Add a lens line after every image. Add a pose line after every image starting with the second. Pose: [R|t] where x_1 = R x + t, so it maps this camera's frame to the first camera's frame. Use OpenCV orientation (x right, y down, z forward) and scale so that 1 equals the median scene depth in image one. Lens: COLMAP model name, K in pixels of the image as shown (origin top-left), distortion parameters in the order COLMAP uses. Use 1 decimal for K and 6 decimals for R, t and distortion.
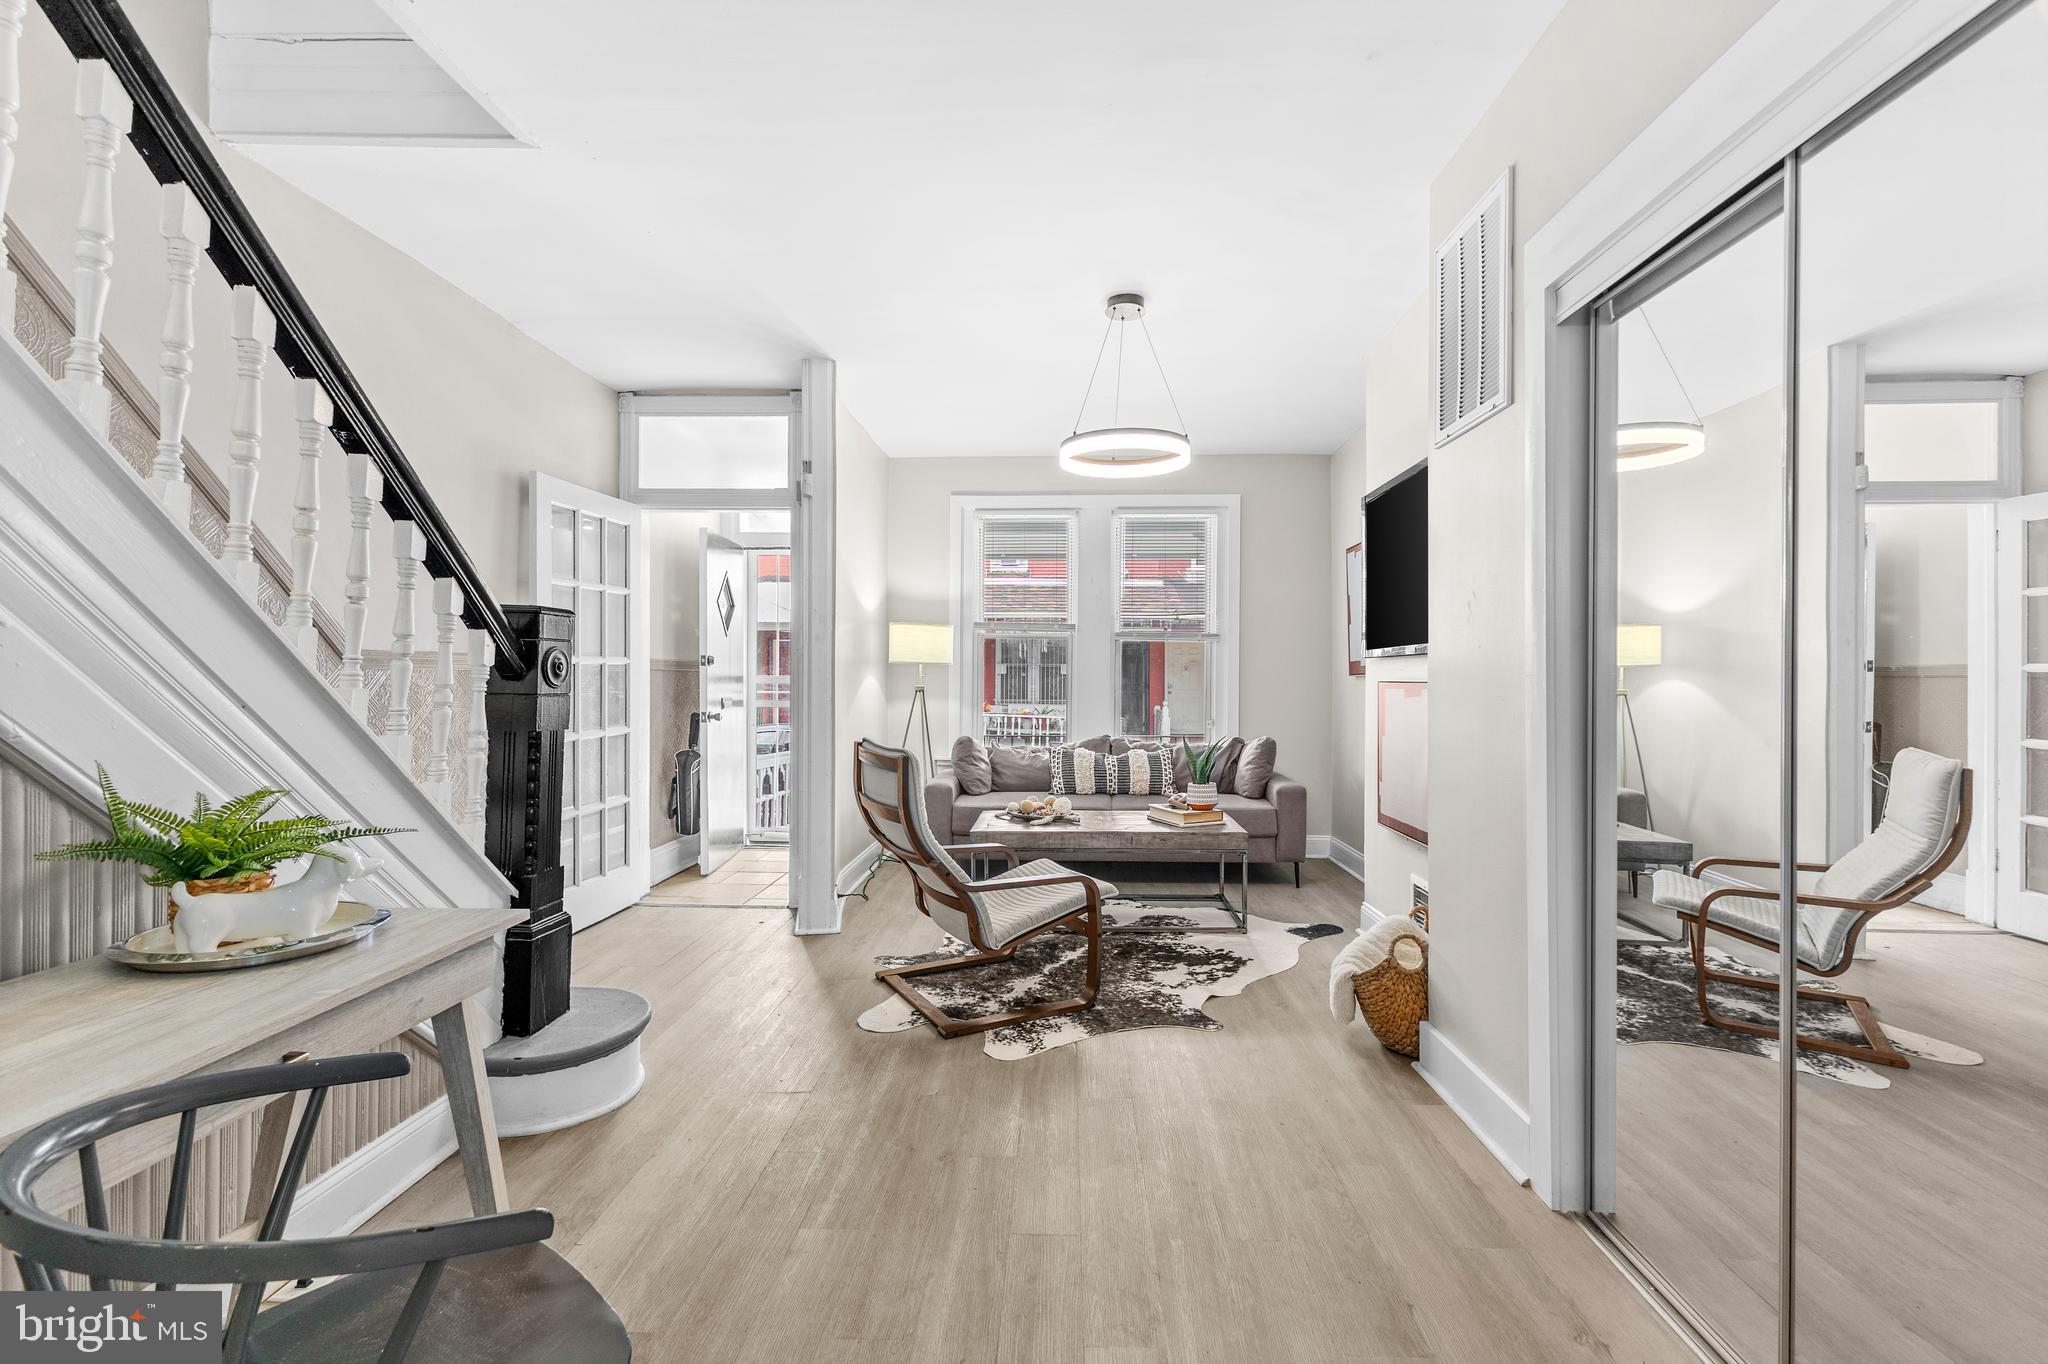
lens RADIAL K [[909.9, 0, 1024.0], [0, 909.9, 682.0], [0, 0, 1]] dist [0.011462, -0.000016]
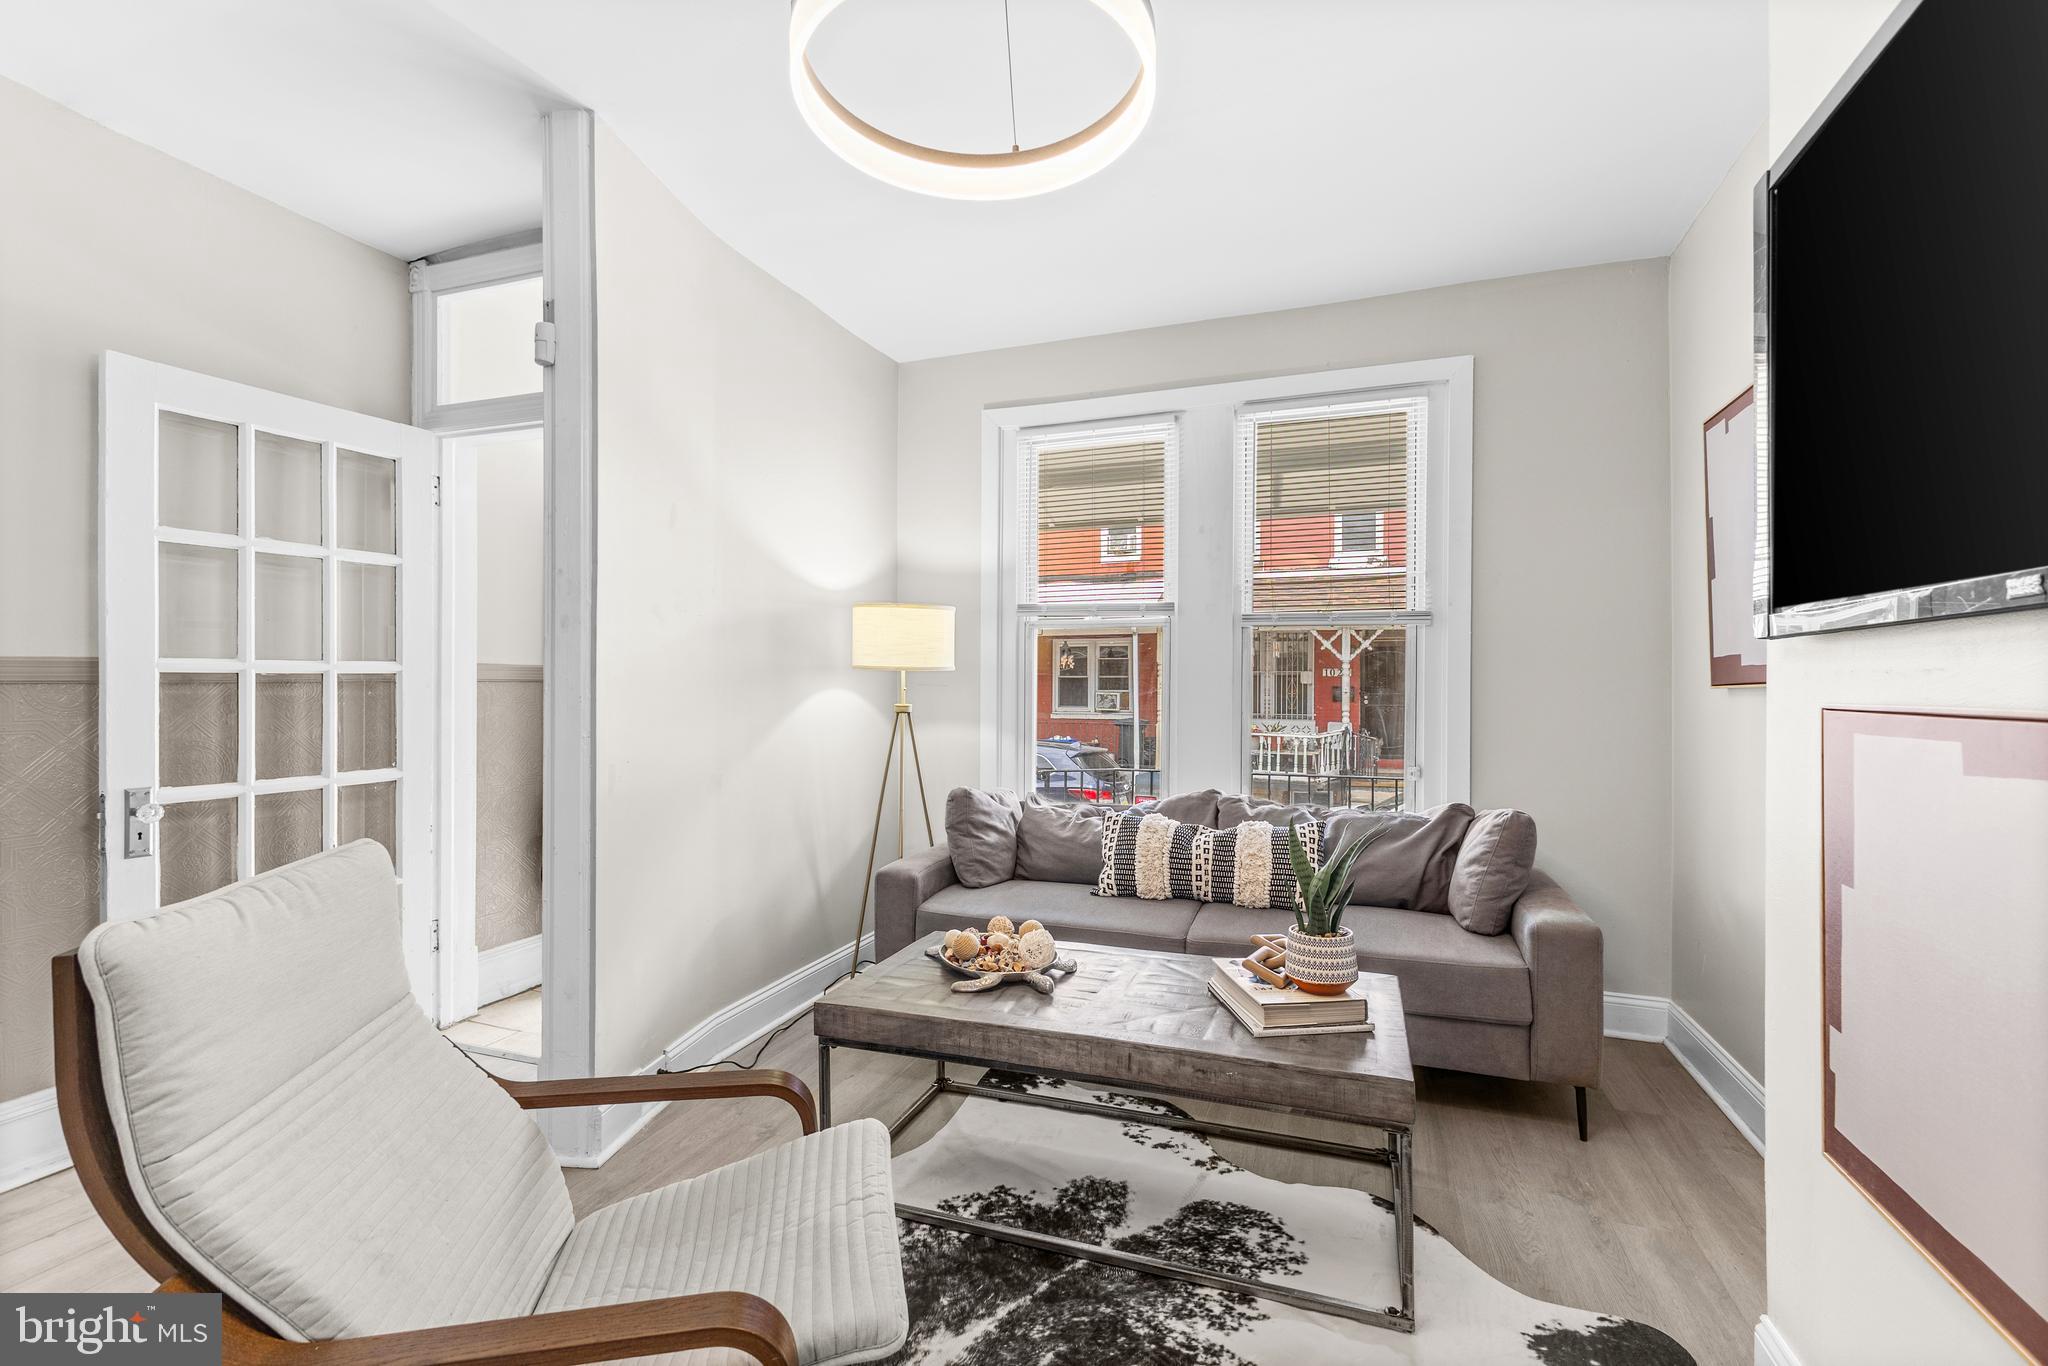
lens RADIAL K [[909.9, 0, 1024.0], [0, 909.9, 683.0], [0, 0, 1]] dist [0.011462, -0.000016]
pose [[0.955182, -0.003405, -0.296000, 0.155468], [0.000724, 0.999958, -0.009164, -0.004573], [0.296019, 0.008539, 0.955144, 0.434458]]
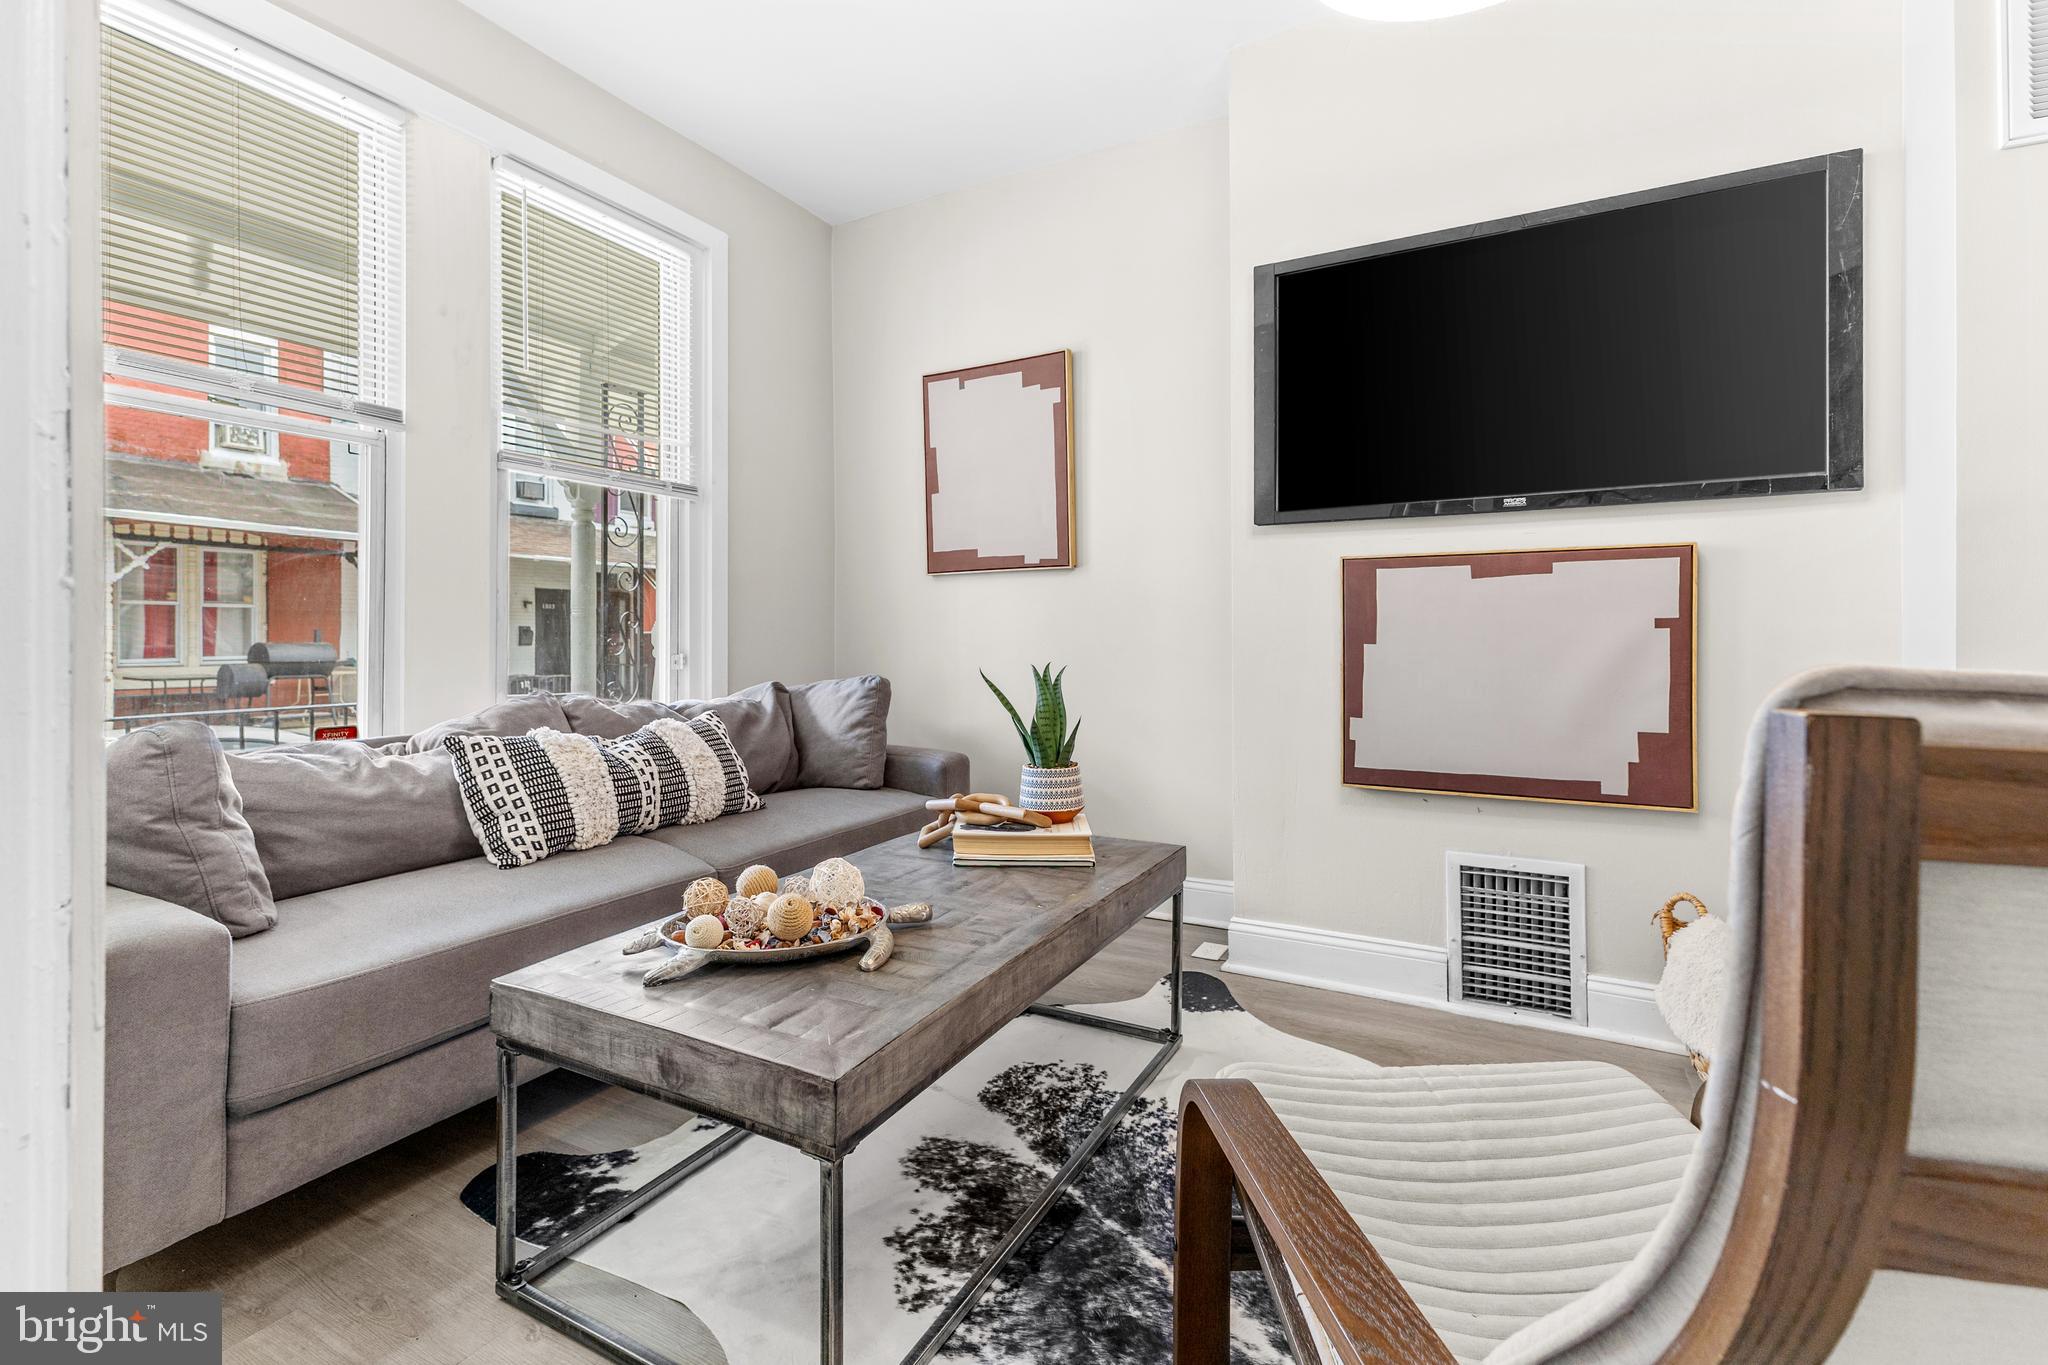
lens RADIAL K [[918.9, 0, 1046.5], [0, 918.9, 627.8], [0, 0, 1]] dist [0.012465, -0.000079]
pose [[0.418160, 0.000680, 0.908373, -0.198632], [0.009164, 0.999946, -0.004967, 0.035141], [-0.908327, 0.010401, 0.418131, 0.658219]]
